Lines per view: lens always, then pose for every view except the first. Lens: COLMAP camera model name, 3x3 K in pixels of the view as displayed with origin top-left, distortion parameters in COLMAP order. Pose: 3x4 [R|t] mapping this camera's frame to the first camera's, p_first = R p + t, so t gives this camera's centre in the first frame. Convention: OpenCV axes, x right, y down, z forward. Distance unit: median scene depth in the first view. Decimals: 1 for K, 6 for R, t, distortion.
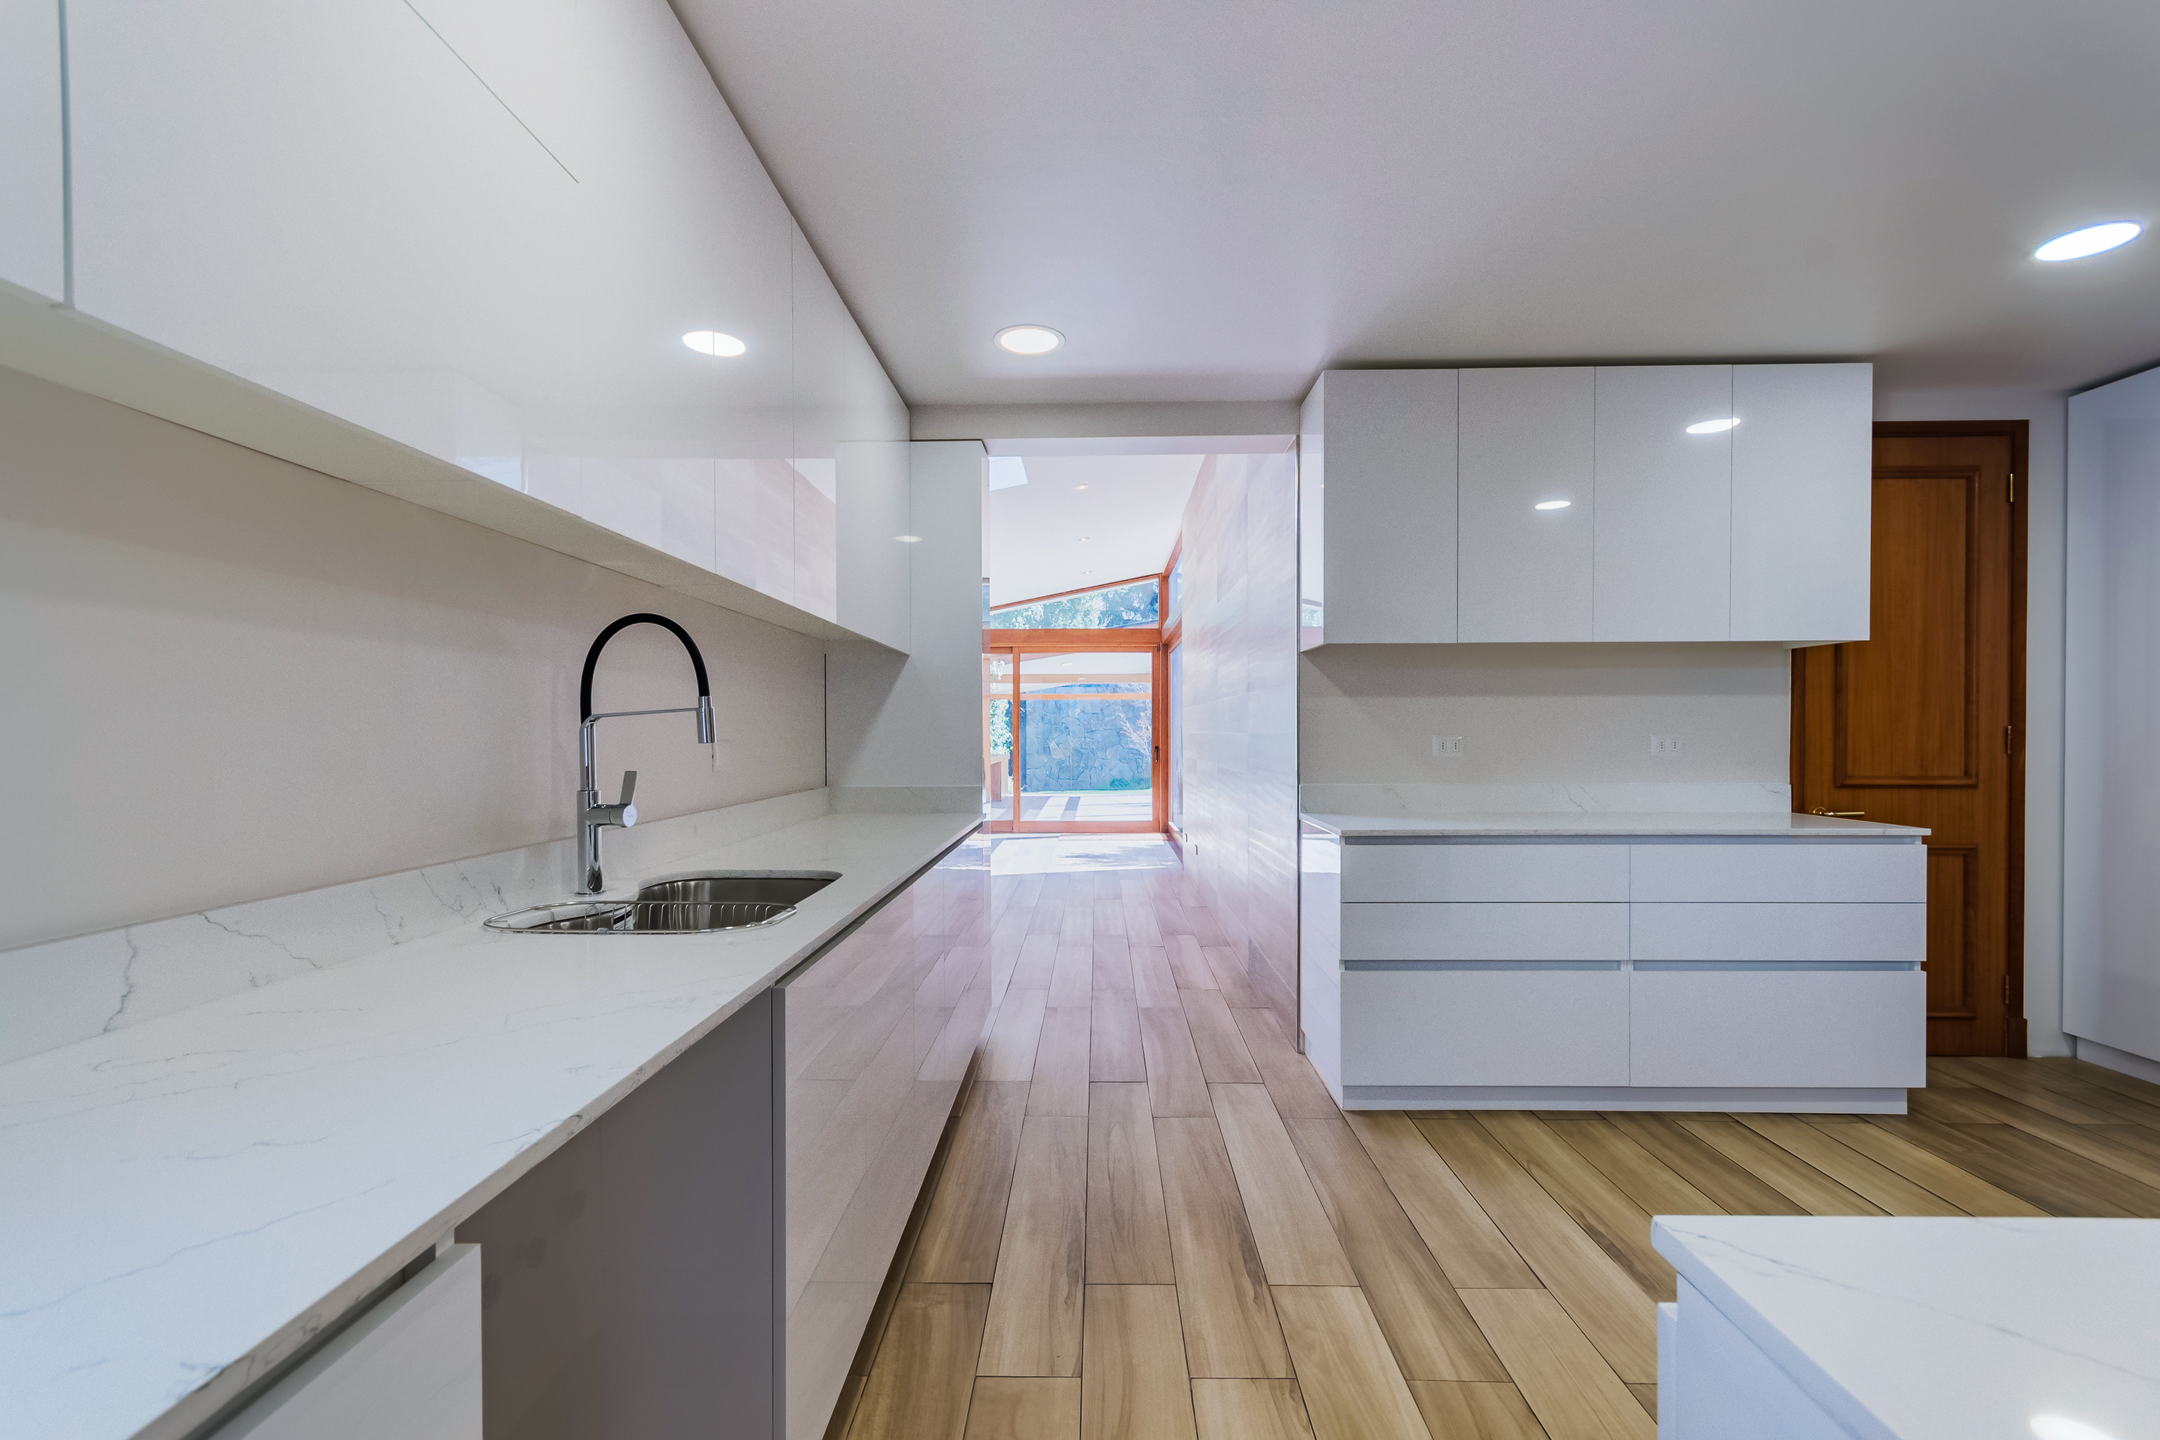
lens RADIAL K [[909.7, 0, 1076.0], [0, 909.7, 731.6], [0, 0, 1]] dist [0.000119, 0.000155]
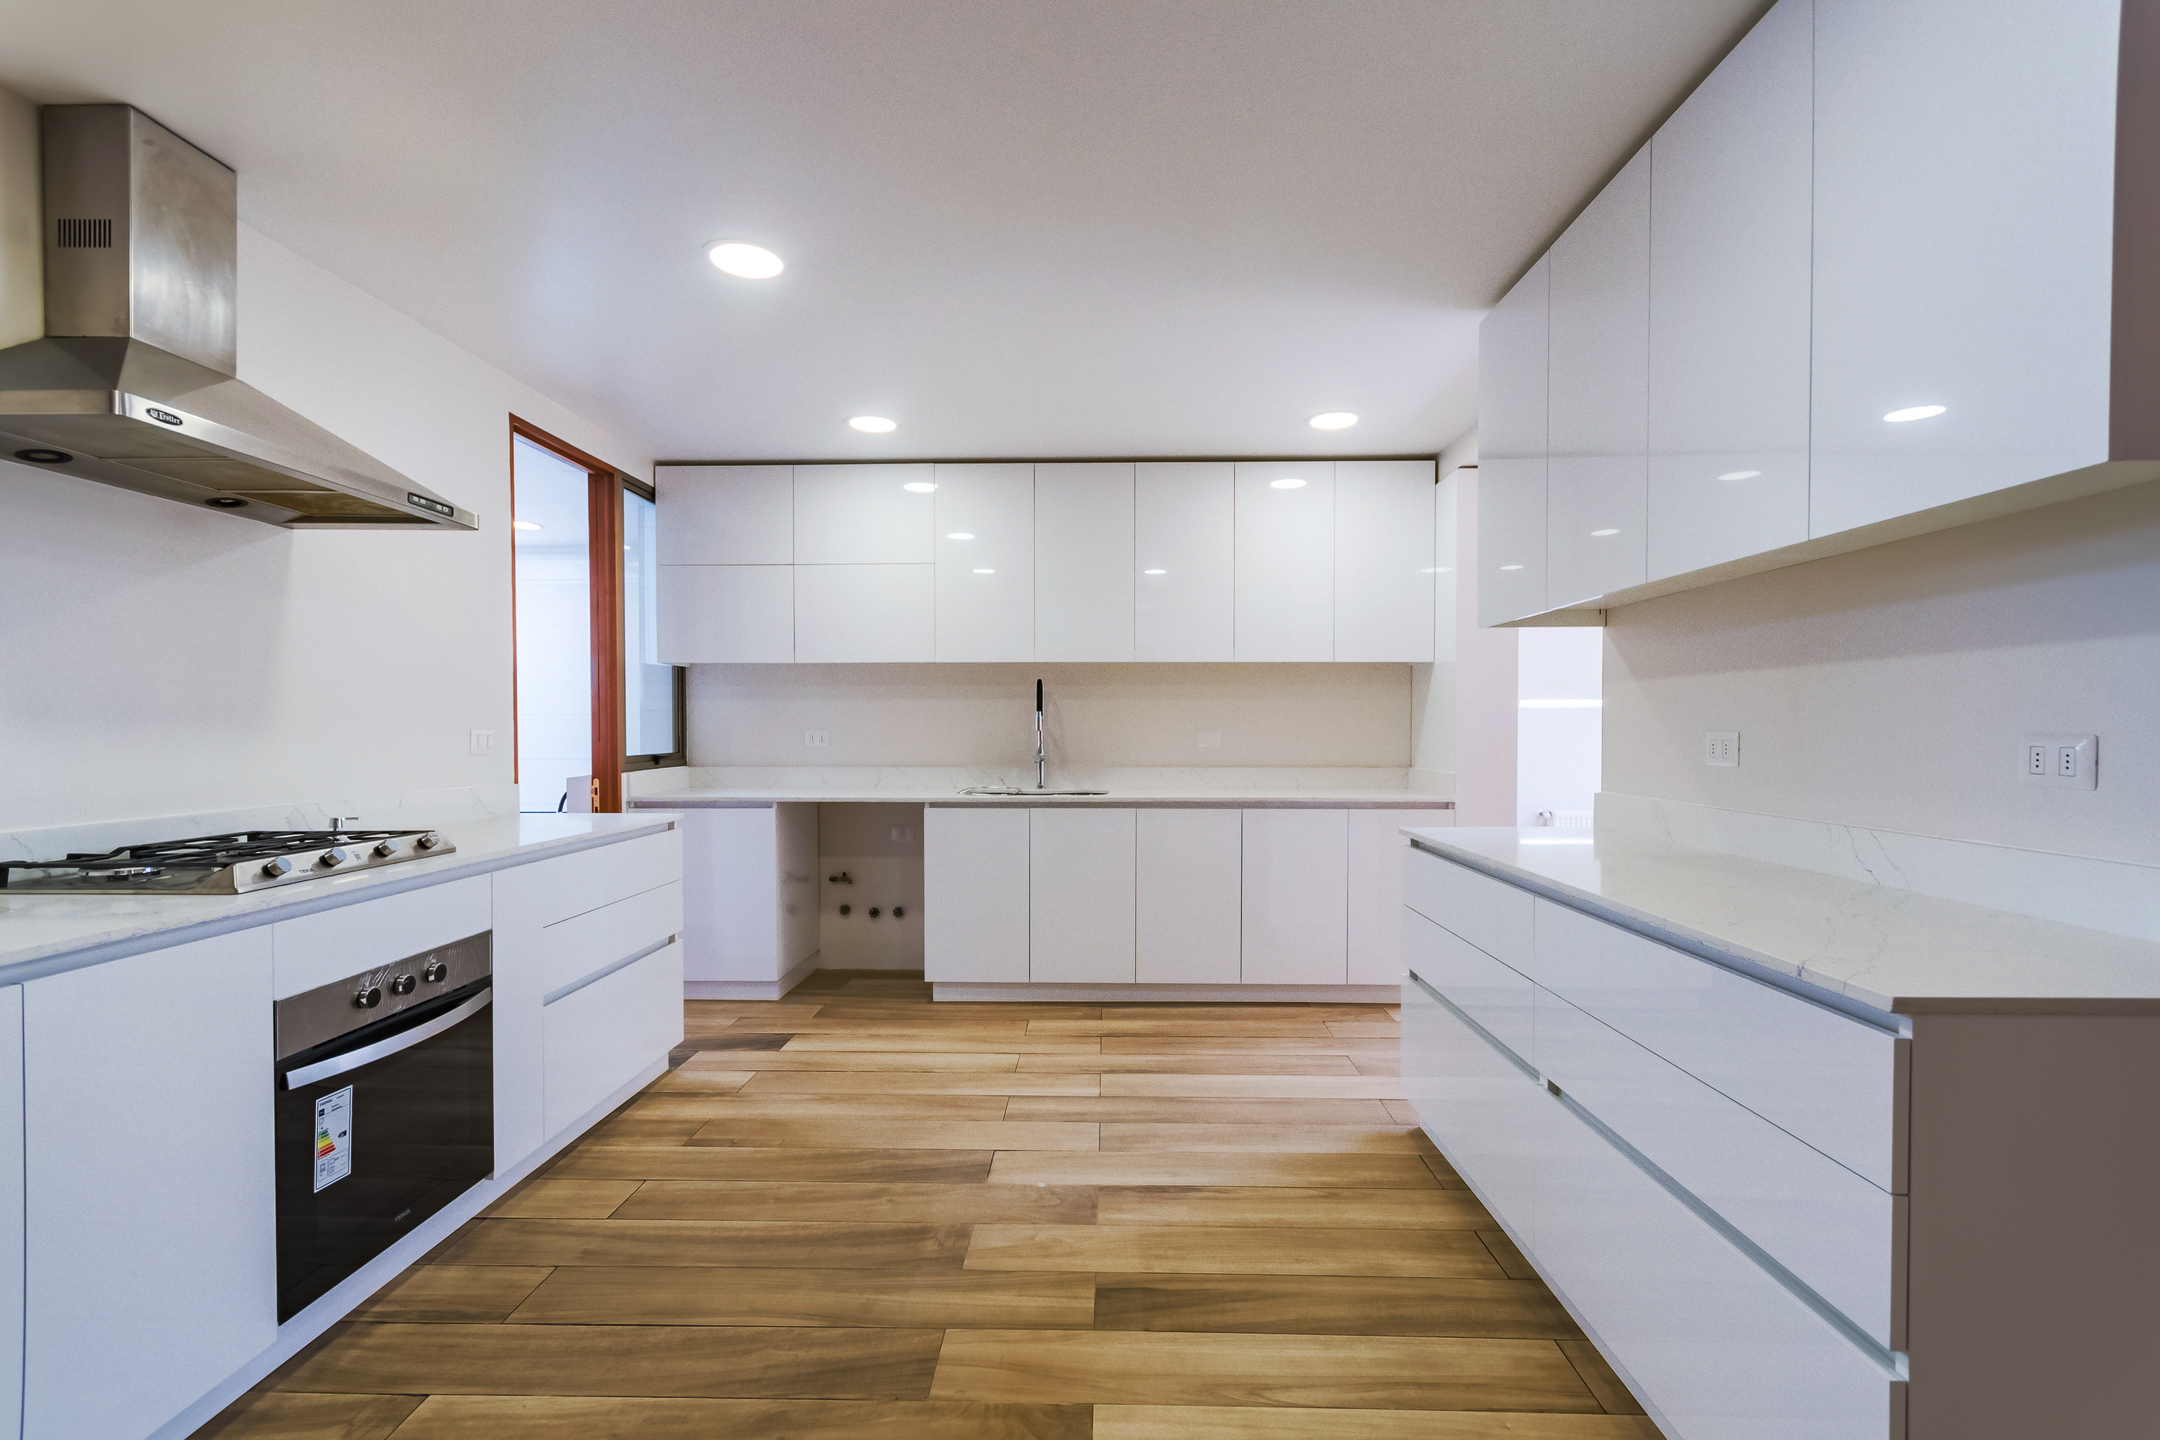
lens RADIAL K [[973.5, 0, 1079.3], [0, 973.5, 726.9], [0, 0, 1]] dist [0.003505, -0.000396]
pose [[0.004191, 0.003913, -0.999984, 1.519679], [-0.000431, 0.999992, 0.003911, 0.018219], [0.999991, 0.000414, 0.004193, 0.791766]]
